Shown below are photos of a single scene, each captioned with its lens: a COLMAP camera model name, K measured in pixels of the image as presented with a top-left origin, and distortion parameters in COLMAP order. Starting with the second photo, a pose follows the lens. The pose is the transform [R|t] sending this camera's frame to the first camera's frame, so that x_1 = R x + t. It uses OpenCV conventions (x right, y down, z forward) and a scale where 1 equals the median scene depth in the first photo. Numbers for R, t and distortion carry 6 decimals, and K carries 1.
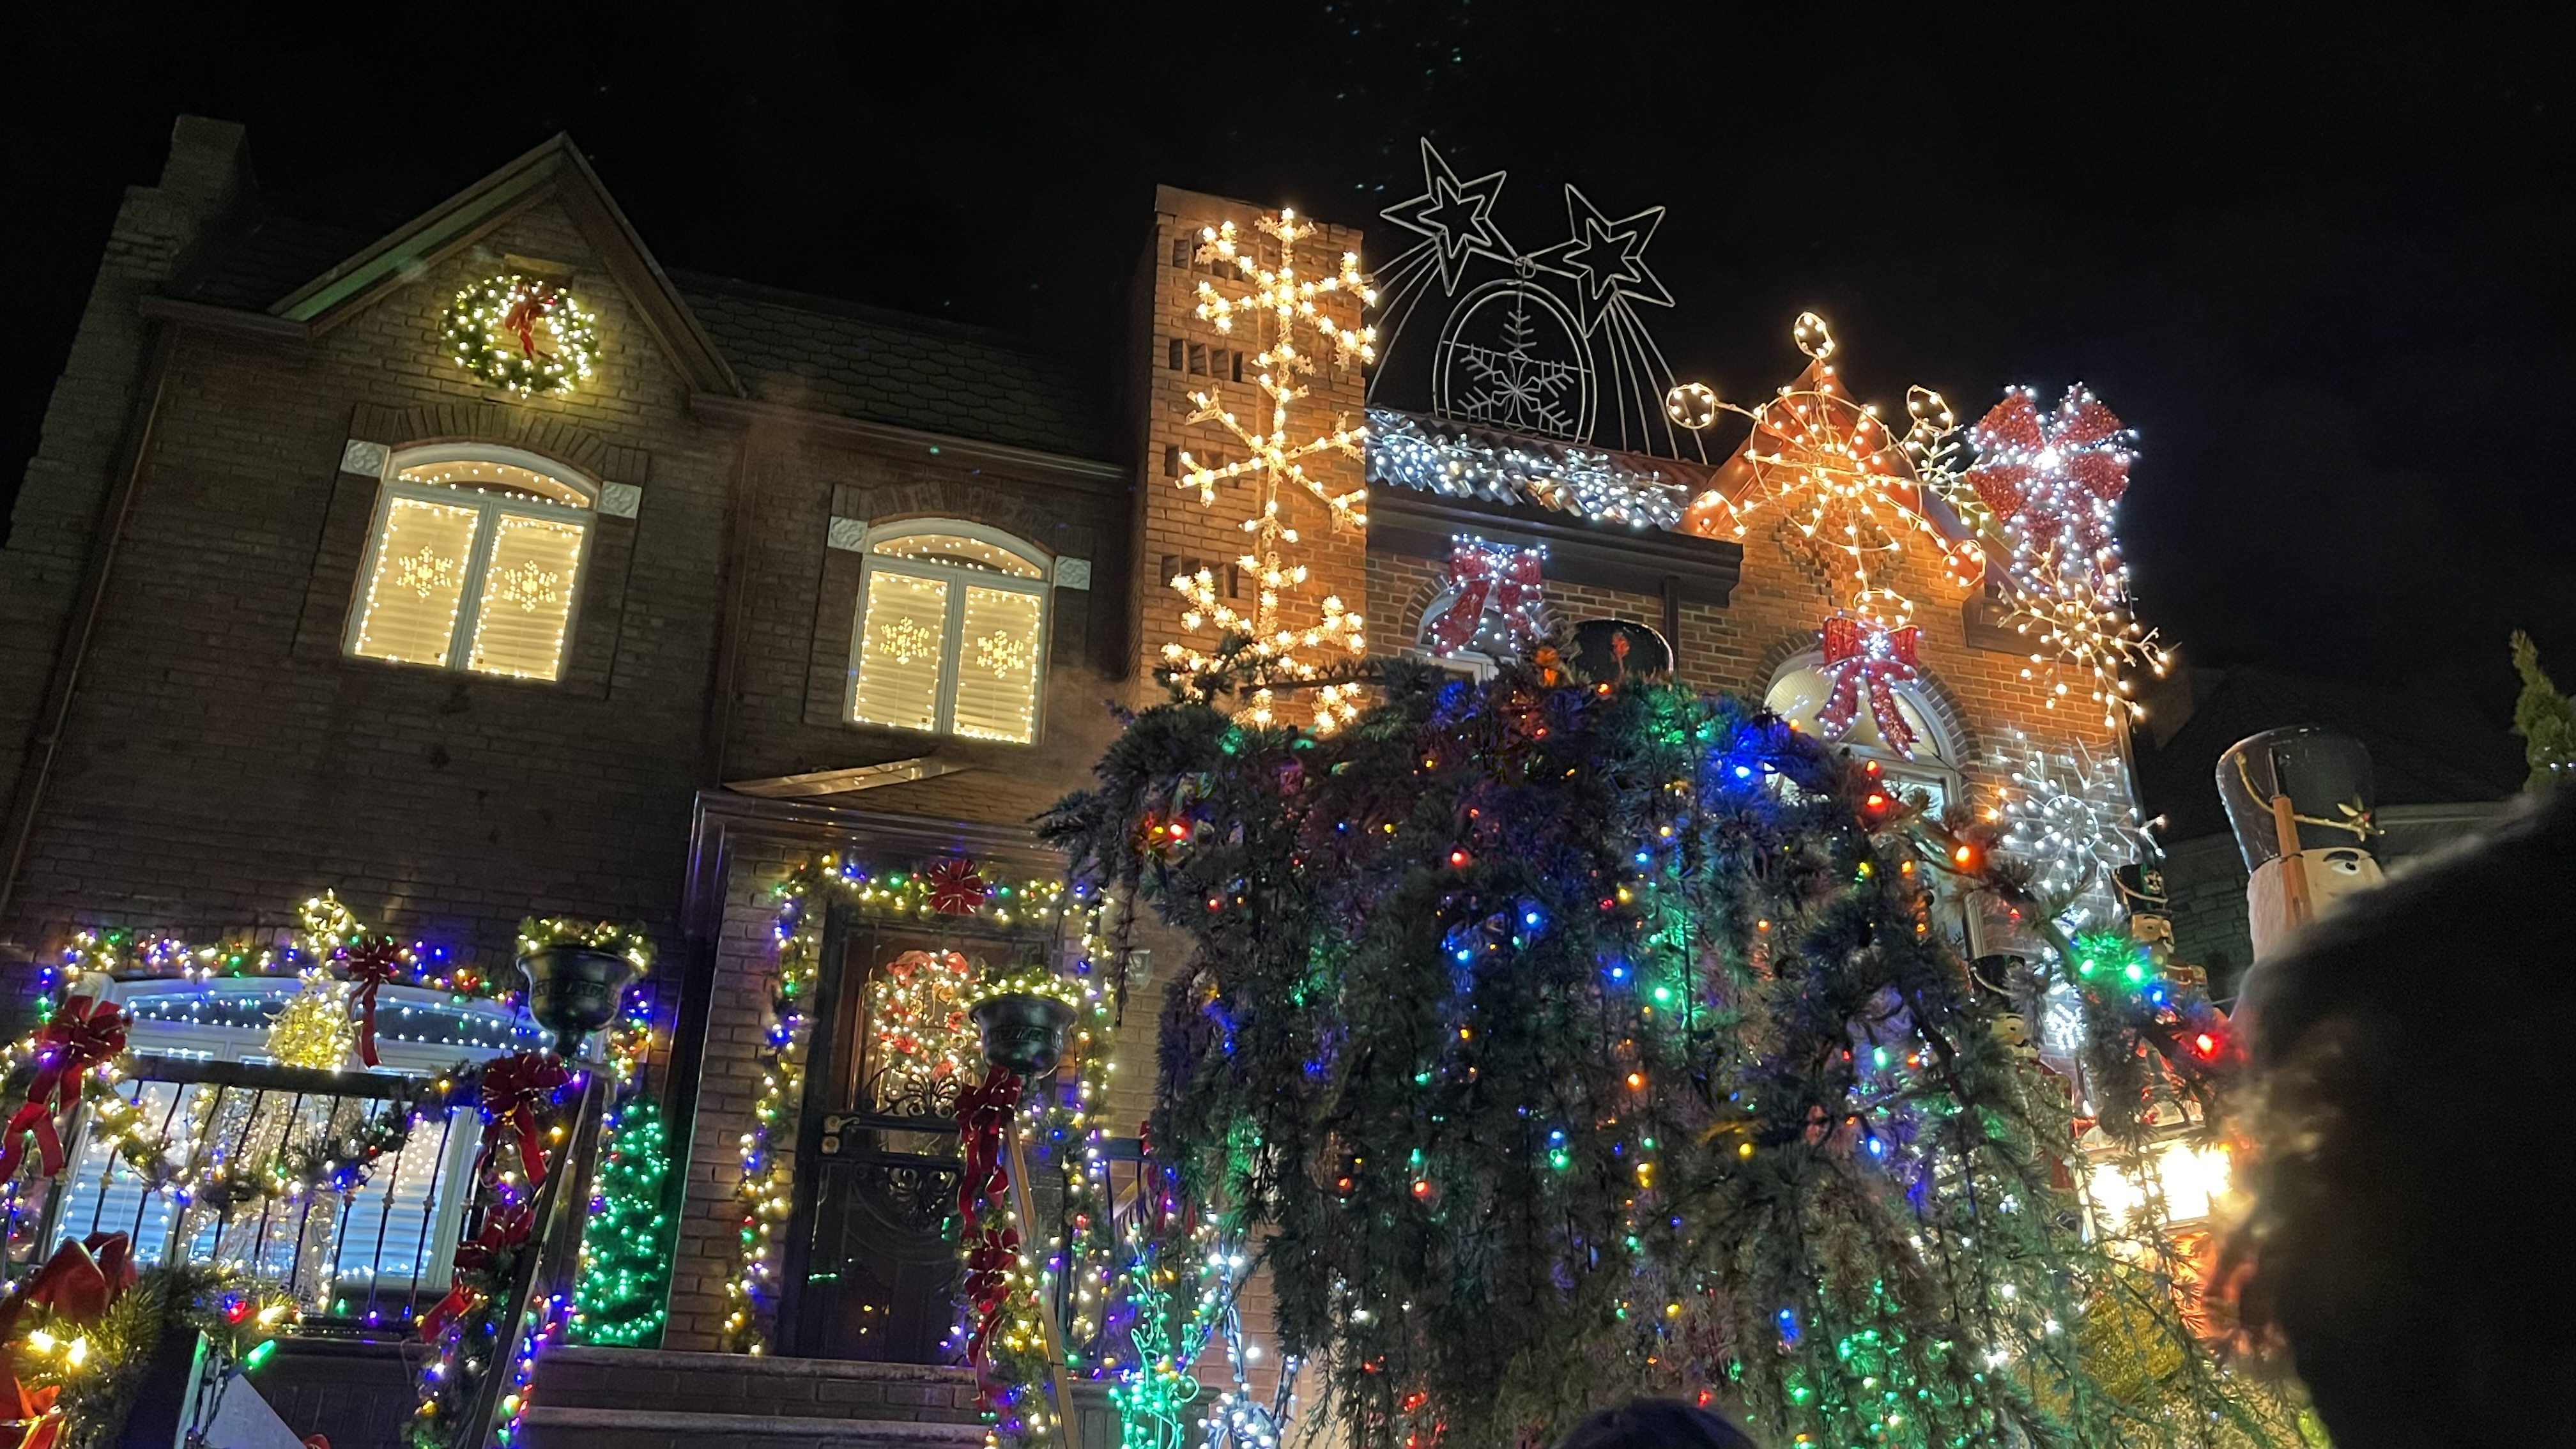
lens RADIAL K [[2057.1, 0, 1295.0], [0, 2057.1, 695.3], [0, 0, 1]] dist [0.068071, -0.061966]
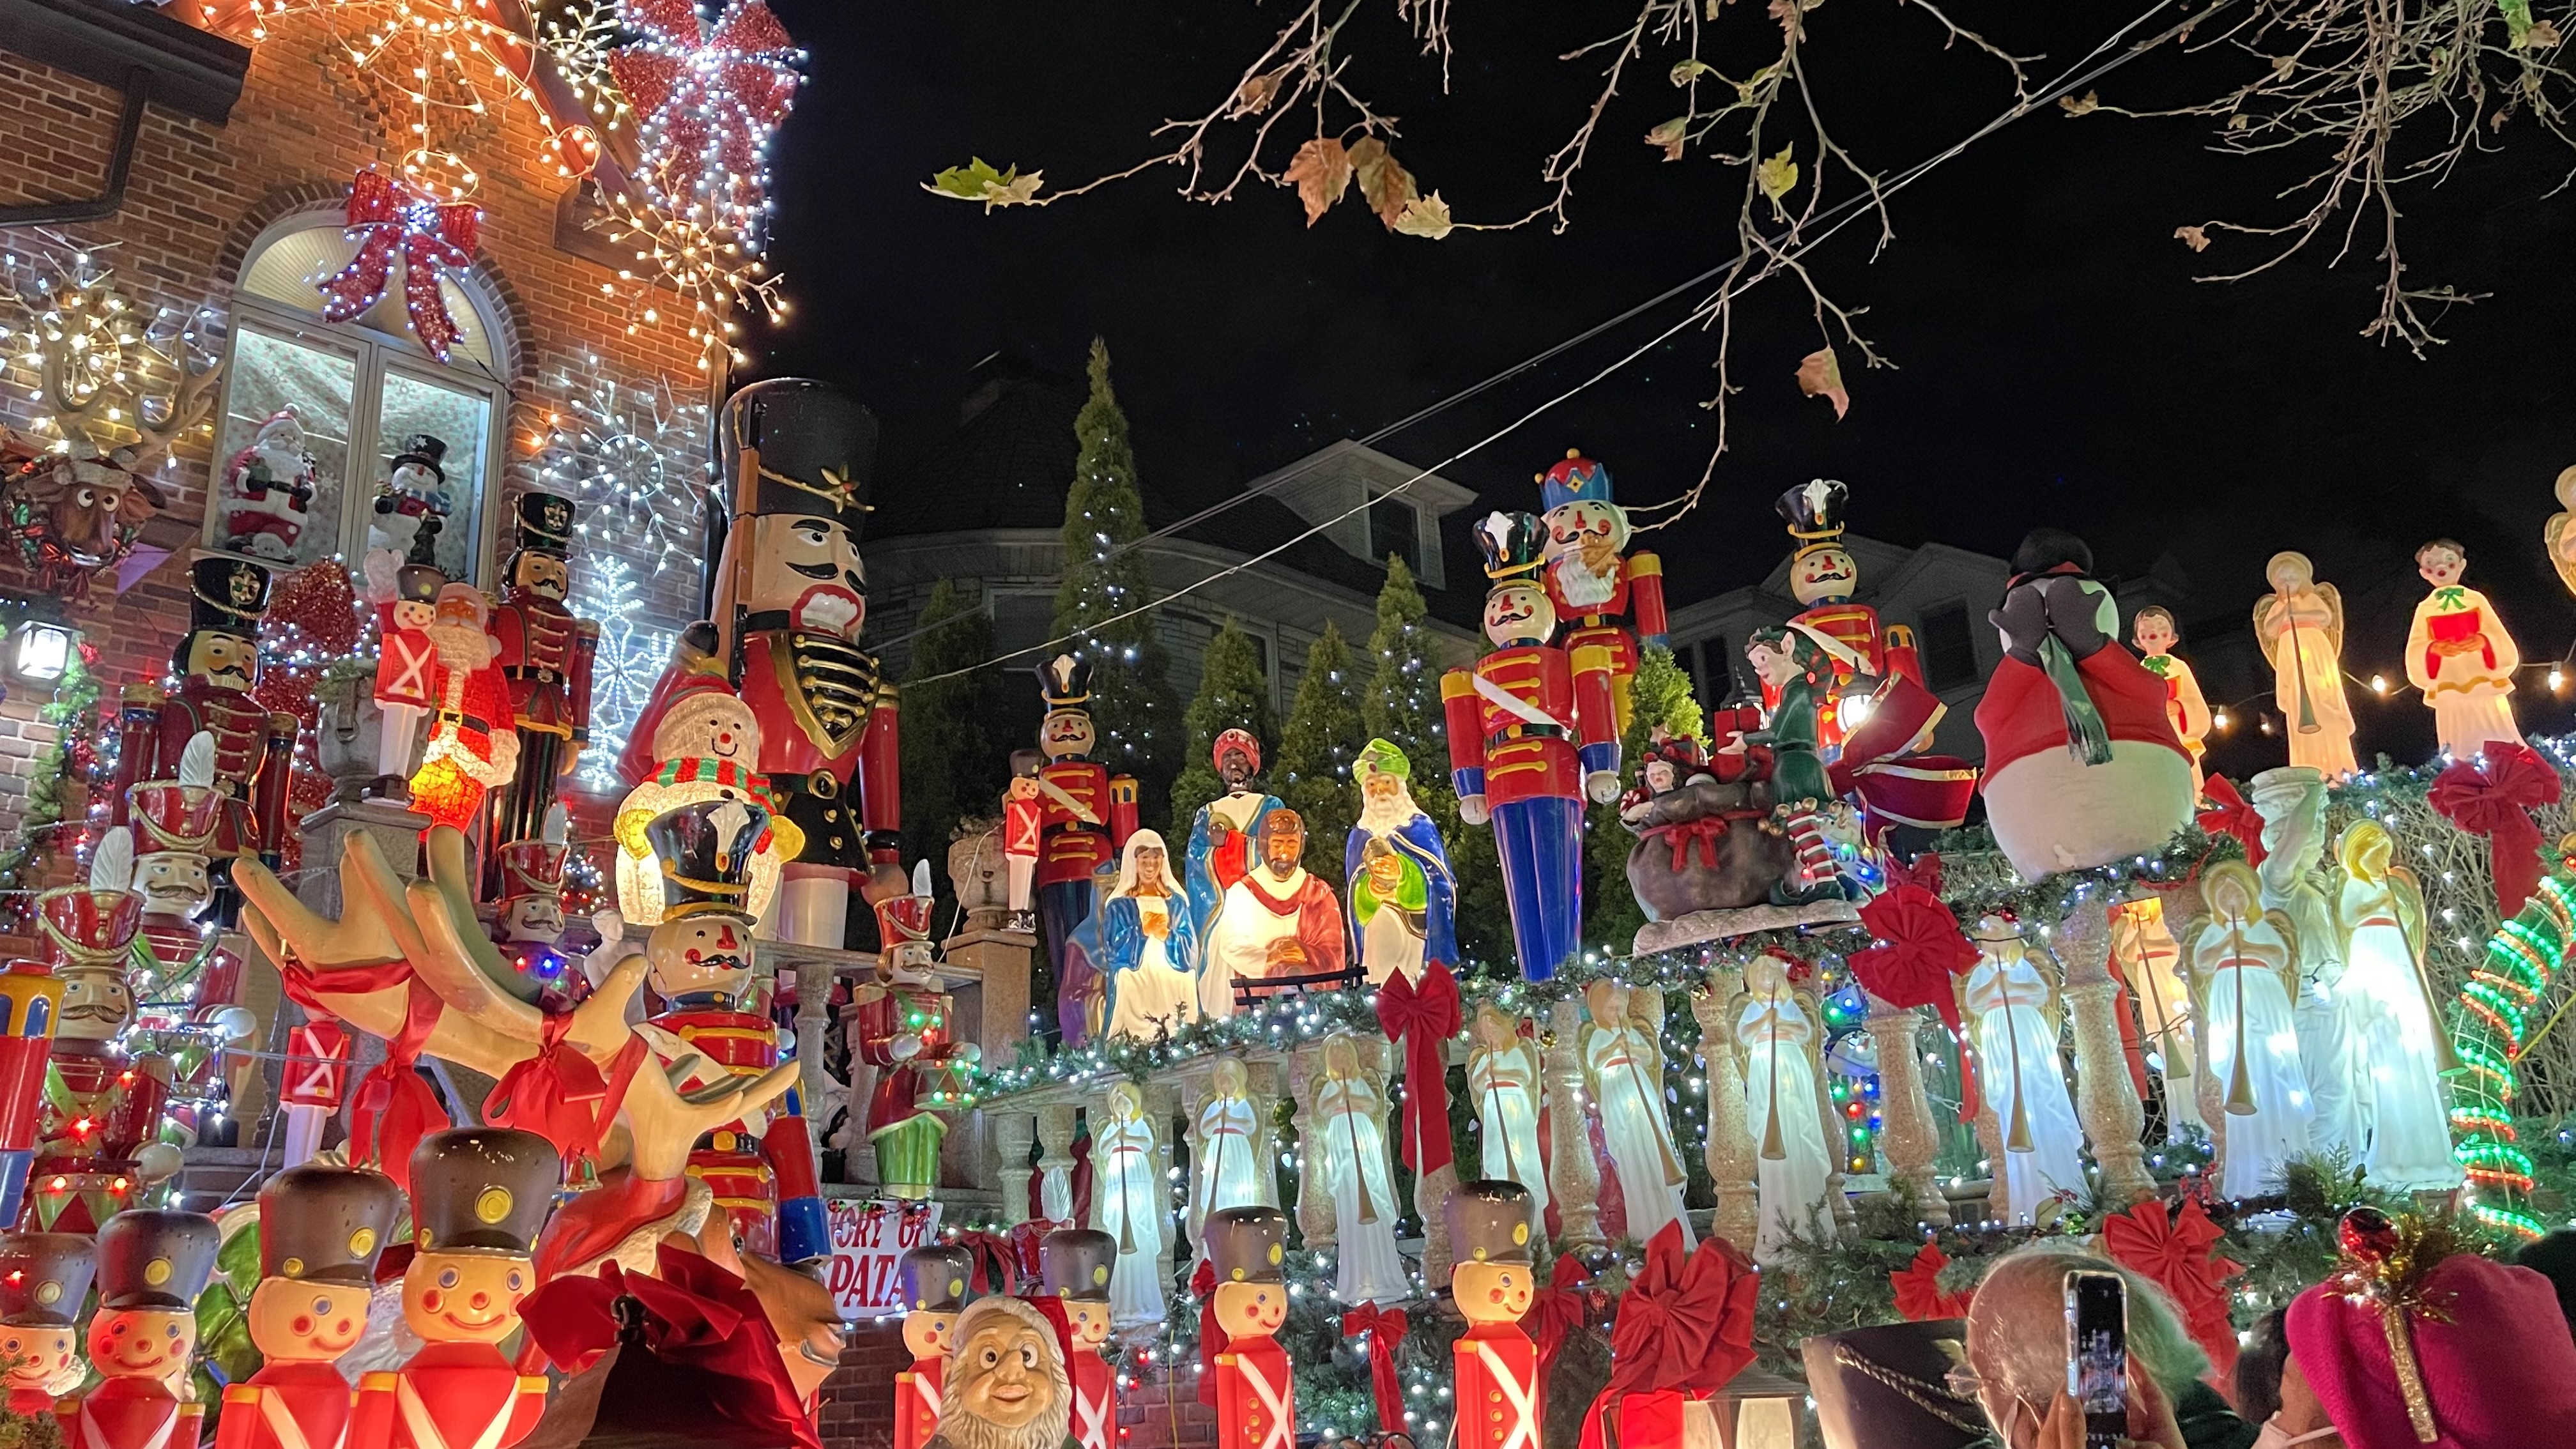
lens RADIAL K [[2057.1, 0, 1306.7], [0, 2057.1, 697.9], [0, 0, 1]] dist [0.068071, -0.061966]
pose [[0.875713, 0.107062, 0.470812, 0.229917], [-0.175999, 0.978798, 0.104783, 0.015367], [-0.449612, -0.174622, 0.875989, 0.079653]]
